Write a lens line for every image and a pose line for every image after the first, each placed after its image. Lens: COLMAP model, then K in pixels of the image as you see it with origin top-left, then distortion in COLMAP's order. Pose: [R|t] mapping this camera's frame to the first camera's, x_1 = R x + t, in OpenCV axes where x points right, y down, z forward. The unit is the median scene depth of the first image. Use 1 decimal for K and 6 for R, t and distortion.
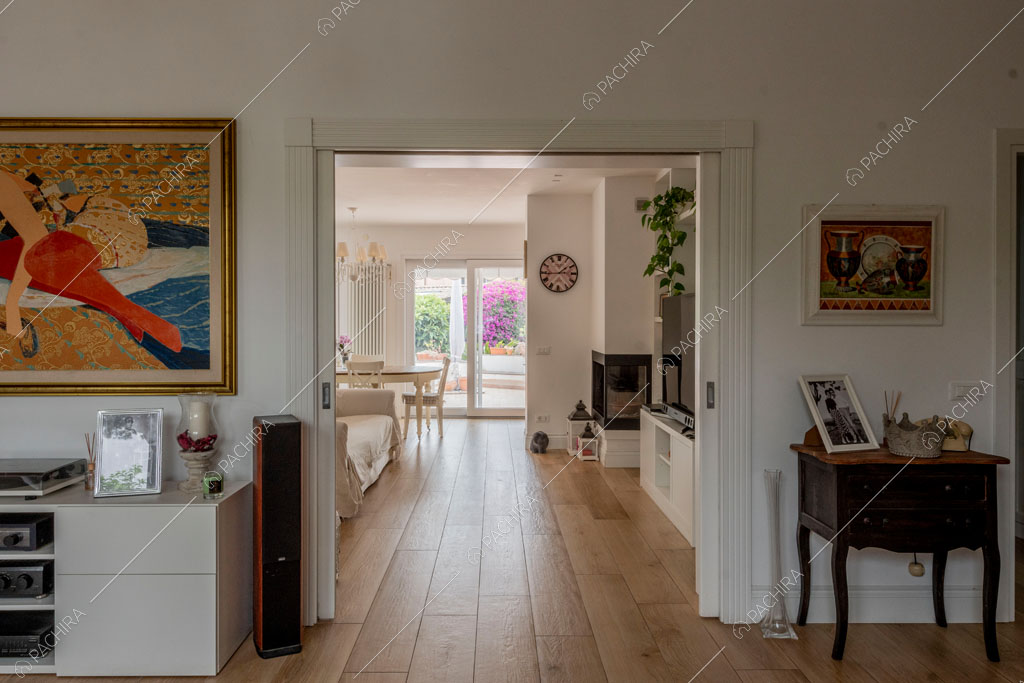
lens RADIAL K [[724.5, 0, 511.5], [0, 724.5, 333.7], [0, 0, 1]] dist [0.017384, -0.013749]
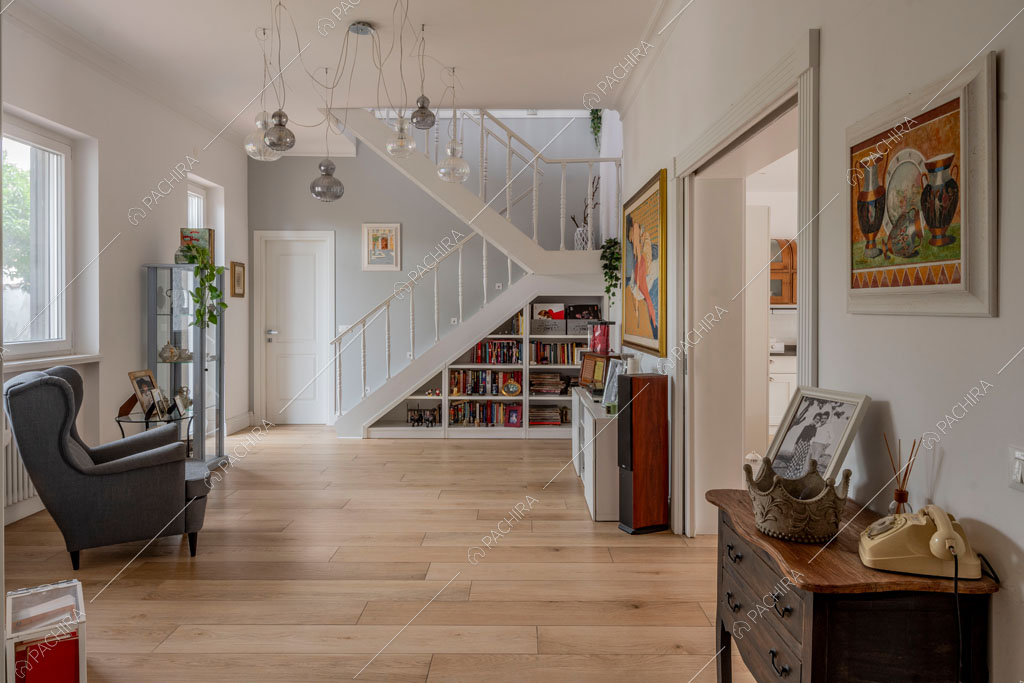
lens RADIAL K [[724.5, 0, 515.6], [0, 724.5, 314.3], [0, 0, 1]] dist [0.017384, -0.013749]
pose [[-0.021709, 0.008552, -0.999728, 1.059694], [-0.004949, 0.999950, 0.008661, -0.015119], [0.999752, 0.005136, -0.021666, 0.720670]]
